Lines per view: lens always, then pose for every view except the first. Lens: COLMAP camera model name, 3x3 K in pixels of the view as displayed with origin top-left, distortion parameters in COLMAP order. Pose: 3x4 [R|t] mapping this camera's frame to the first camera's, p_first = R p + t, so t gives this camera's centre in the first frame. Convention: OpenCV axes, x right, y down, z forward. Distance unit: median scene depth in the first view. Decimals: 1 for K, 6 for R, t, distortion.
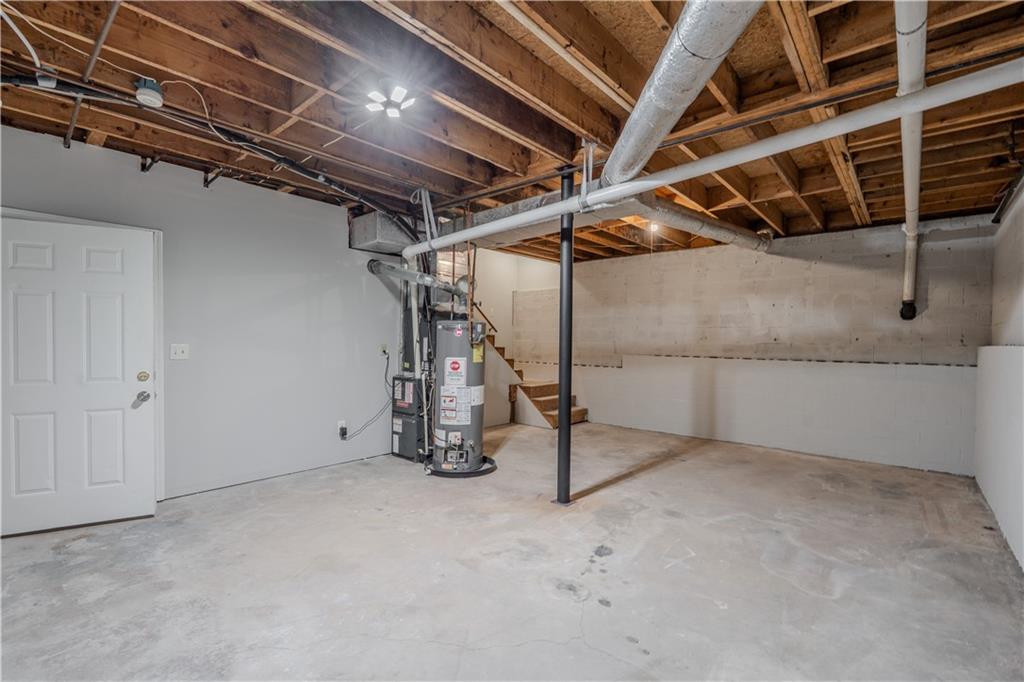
lens RADIAL K [[461.1, 0, 510.7], [0, 461.1, 343.9], [0, 0, 1]] dist [-0.008200, 0.002029]
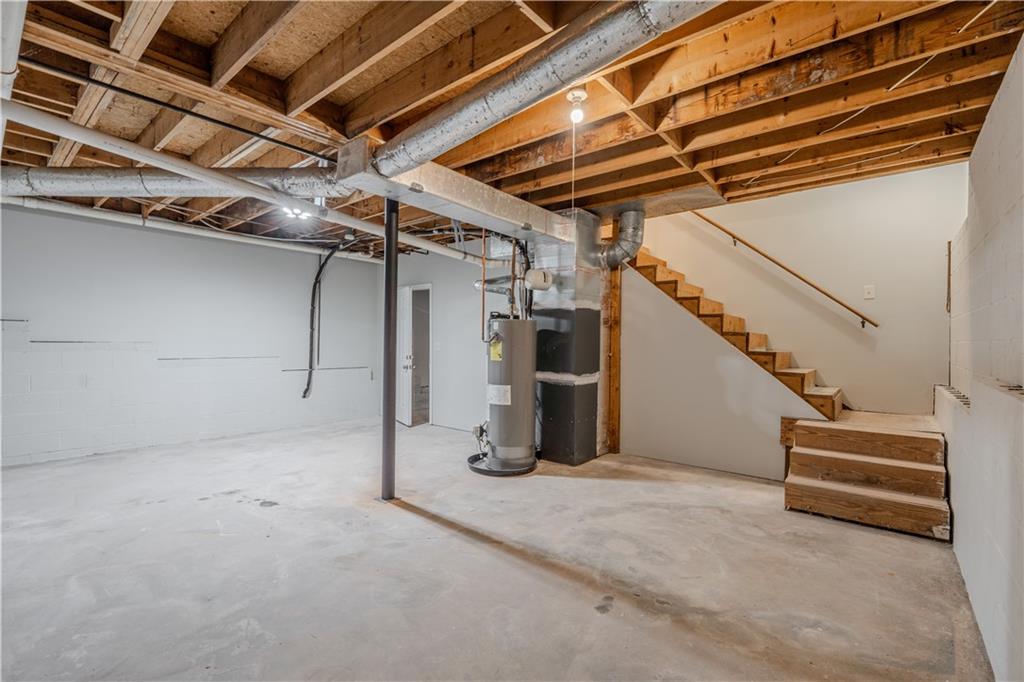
lens RADIAL K [[461.1, 0, 510.1], [0, 461.1, 341.0], [0, 0, 1]] dist [-0.008200, 0.002029]
pose [[0.014950, -0.009749, -0.999841, 1.222268], [-0.012813, 0.999868, -0.009941, 0.011188], [0.999806, 0.012960, 0.014823, 1.365820]]
